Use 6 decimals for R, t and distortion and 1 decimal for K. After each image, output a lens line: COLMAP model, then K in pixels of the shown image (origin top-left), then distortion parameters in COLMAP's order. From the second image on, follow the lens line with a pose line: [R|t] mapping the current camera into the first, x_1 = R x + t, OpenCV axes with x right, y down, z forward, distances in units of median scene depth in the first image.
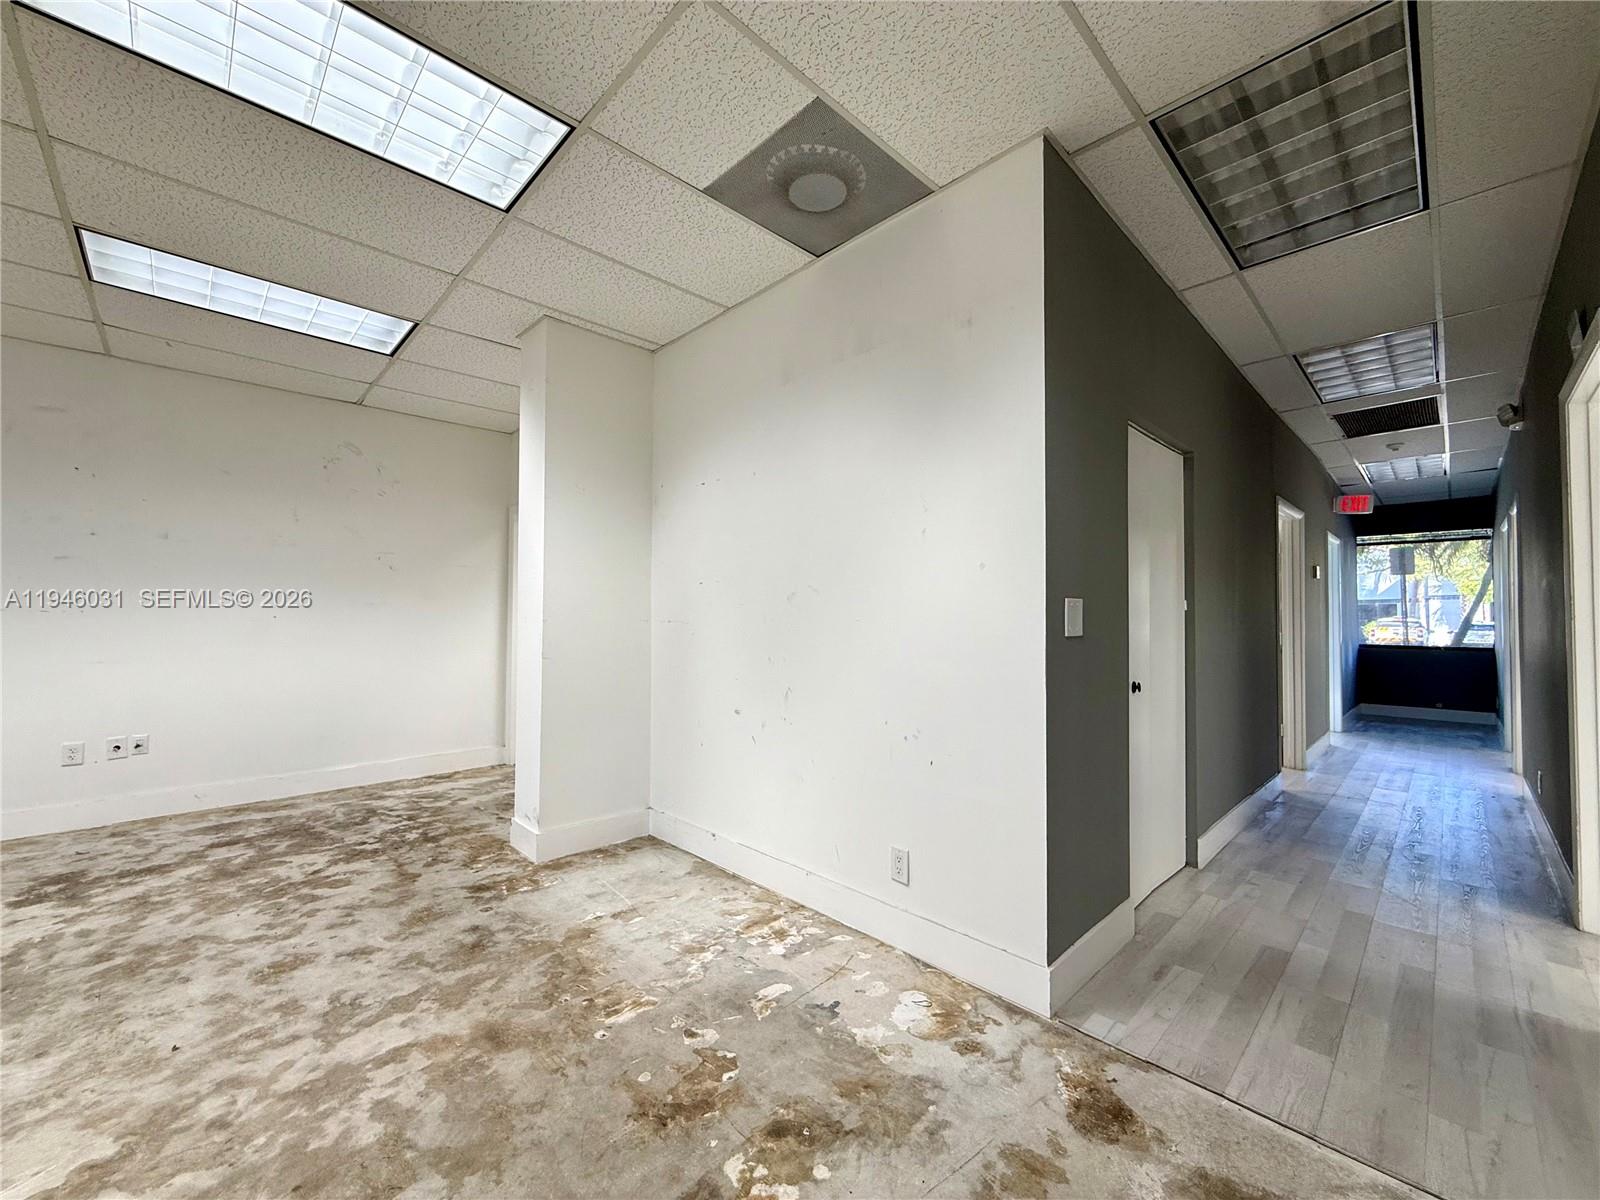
lens RADIAL K [[637.4, 0, 794.5], [0, 637.4, 602.2], [0, 0, 1]] dist [-0.000317, -0.000013]
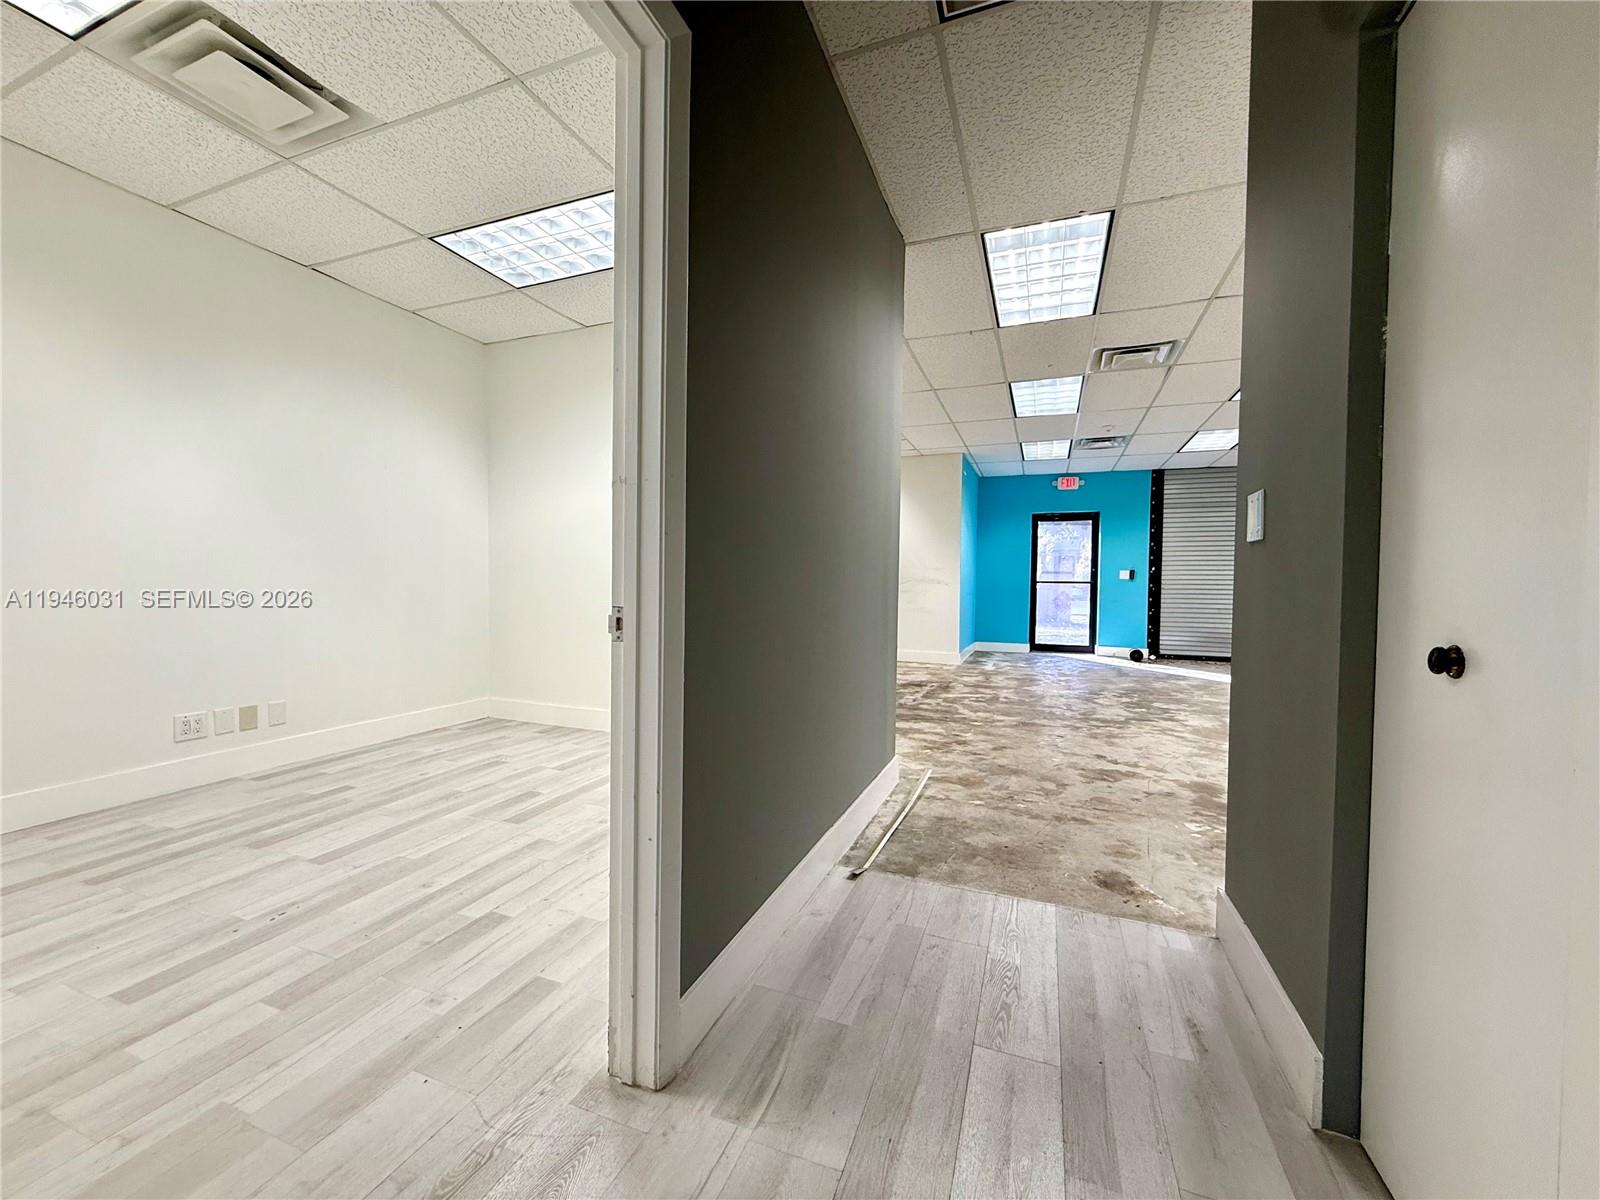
lens RADIAL K [[637.4, 0, 794.7], [0, 637.4, 601.0], [0, 0, 1]] dist [-0.000317, -0.000013]
pose [[-0.909056, -0.001884, -0.416669, 0.976302], [-0.005053, 0.999966, 0.006503, 0.095796], [0.416642, 0.008017, -0.909035, 1.127044]]
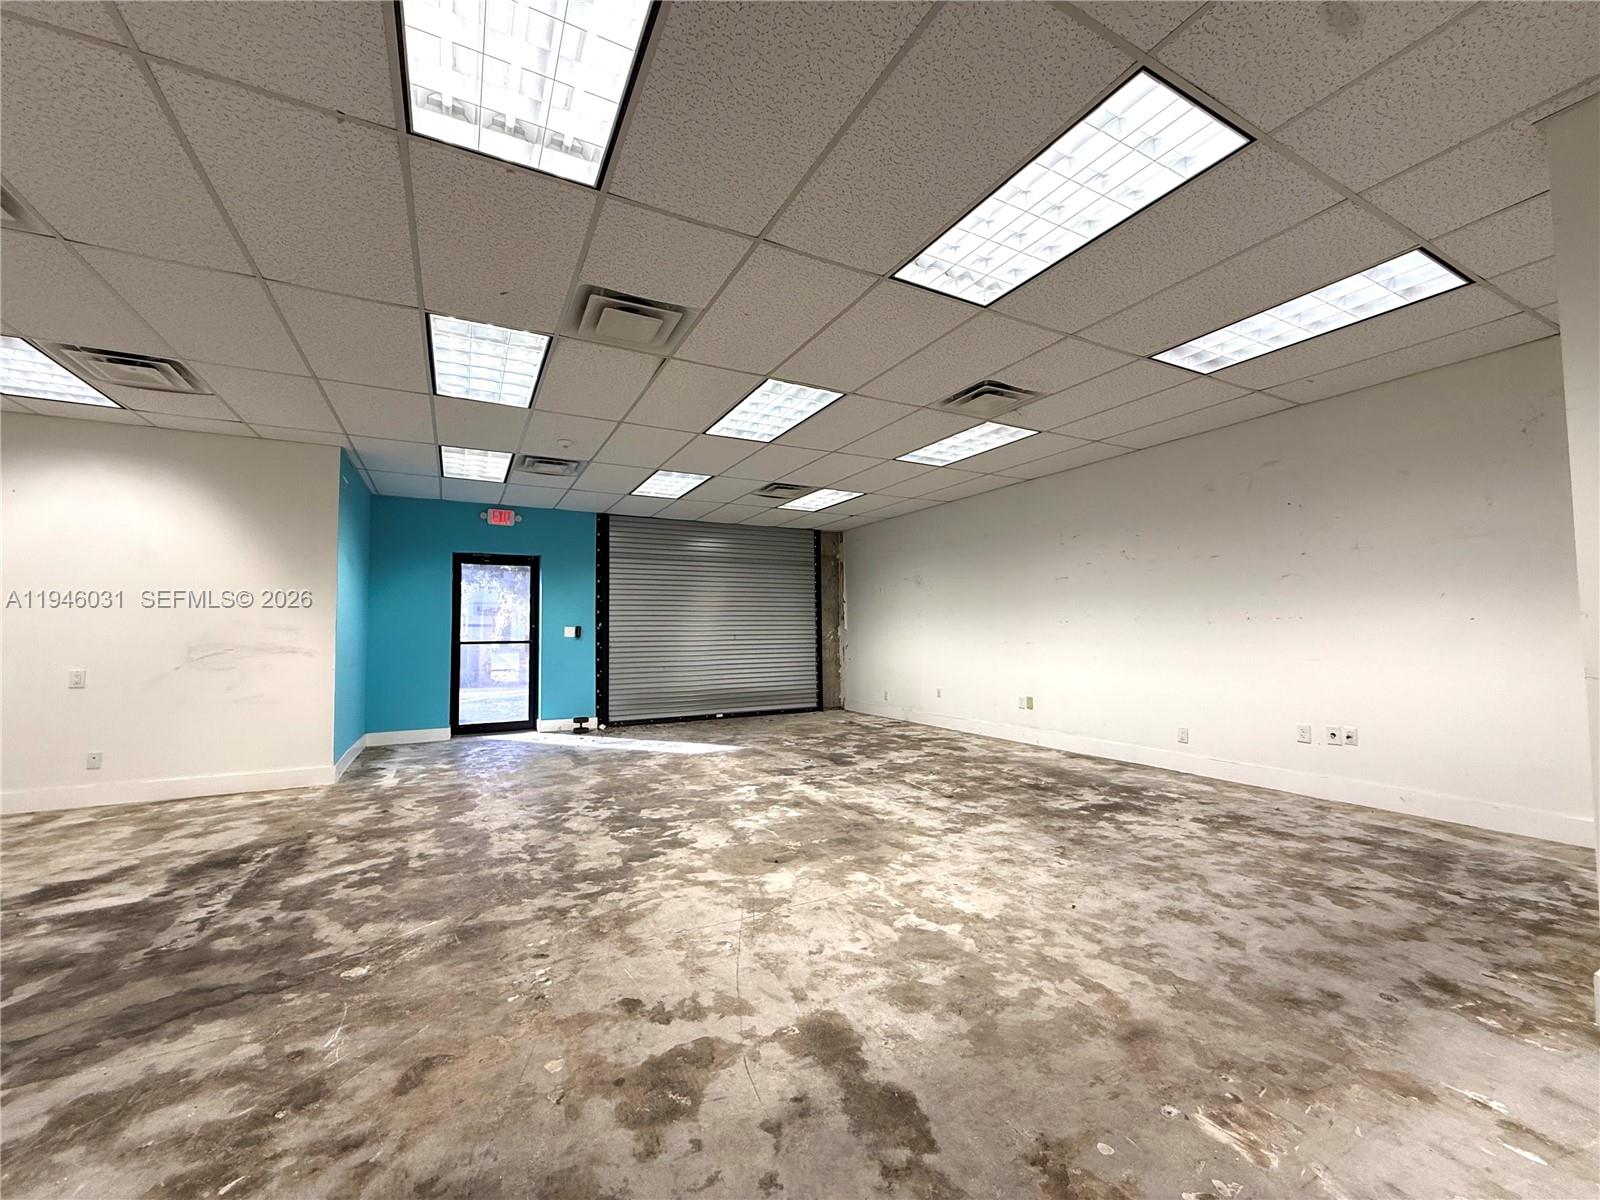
lens RADIAL K [[637.4, 0, 794.6], [0, 637.4, 602.5], [0, 0, 1]] dist [-0.000317, -0.000013]
pose [[-0.275488, -0.046955, -0.960157, 0.444125], [0.031557, 0.997826, -0.057851, 0.034021], [0.960786, -0.046237, -0.273407, 0.530142]]
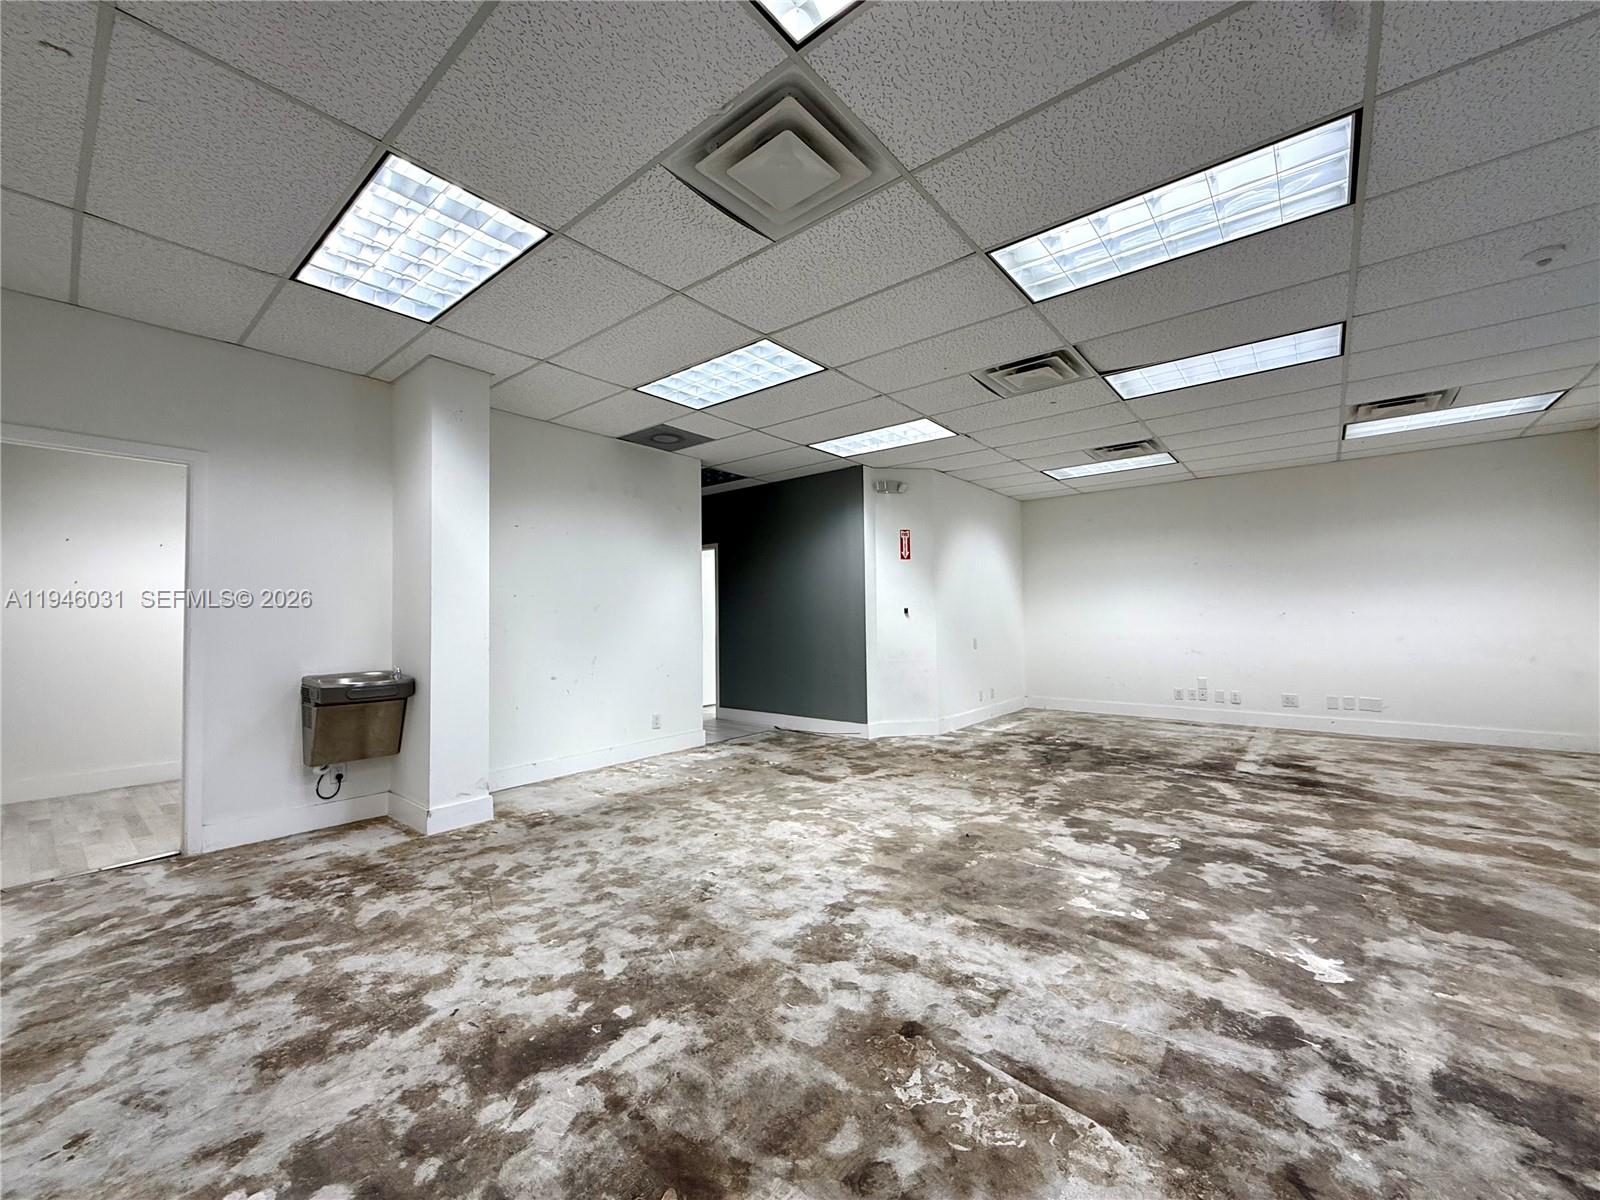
lens RADIAL K [[637.4, 0, 795.1], [0, 637.4, 604.3], [0, 0, 1]] dist [-0.000317, -0.000013]
pose [[-0.115307, 0.020909, 0.993110, -1.951998], [-0.013500, 0.999653, -0.022614, 0.015895], [-0.993238, -0.016014, -0.114984, 0.649866]]
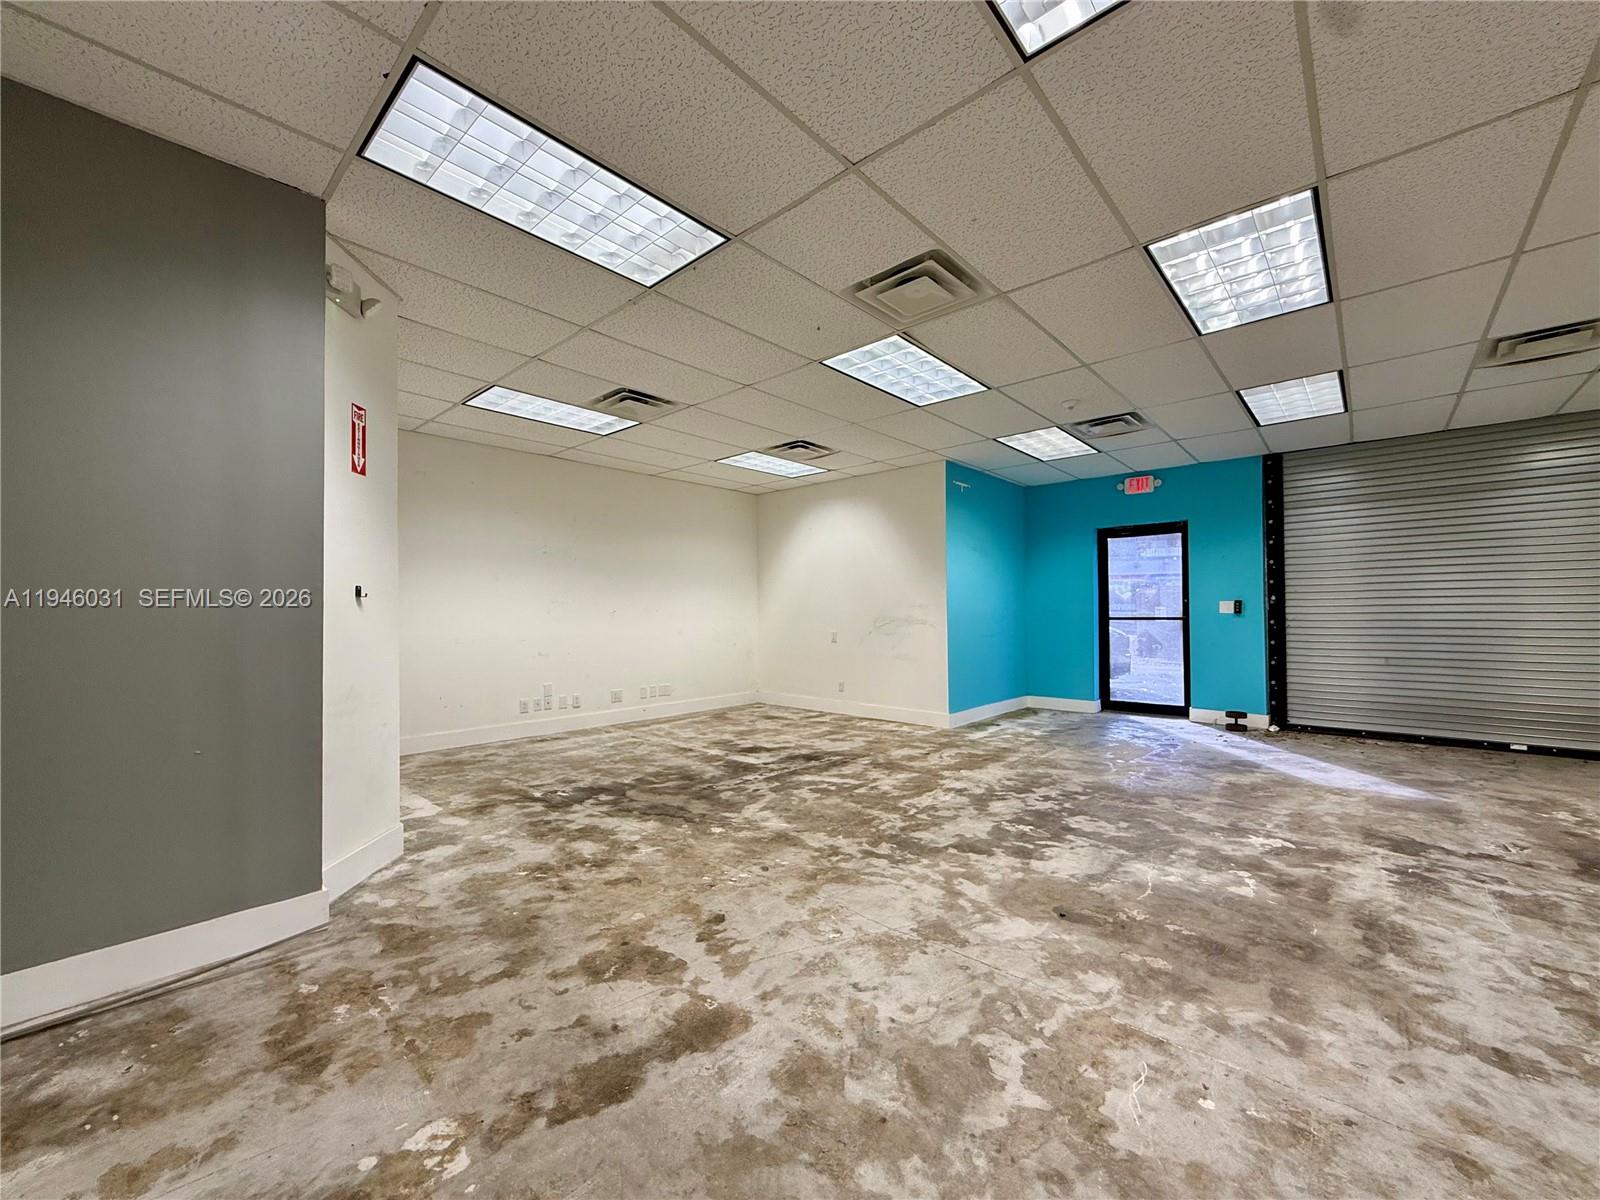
lens RADIAL K [[637.4, 0, 794.0], [0, 637.4, 602.4], [0, 0, 1]] dist [-0.000317, -0.000013]
pose [[-0.997801, 0.001417, -0.066273, -0.275398], [0.004144, 0.999149, -0.041042, 0.041835], [0.066159, -0.041227, -0.996957, 1.037515]]
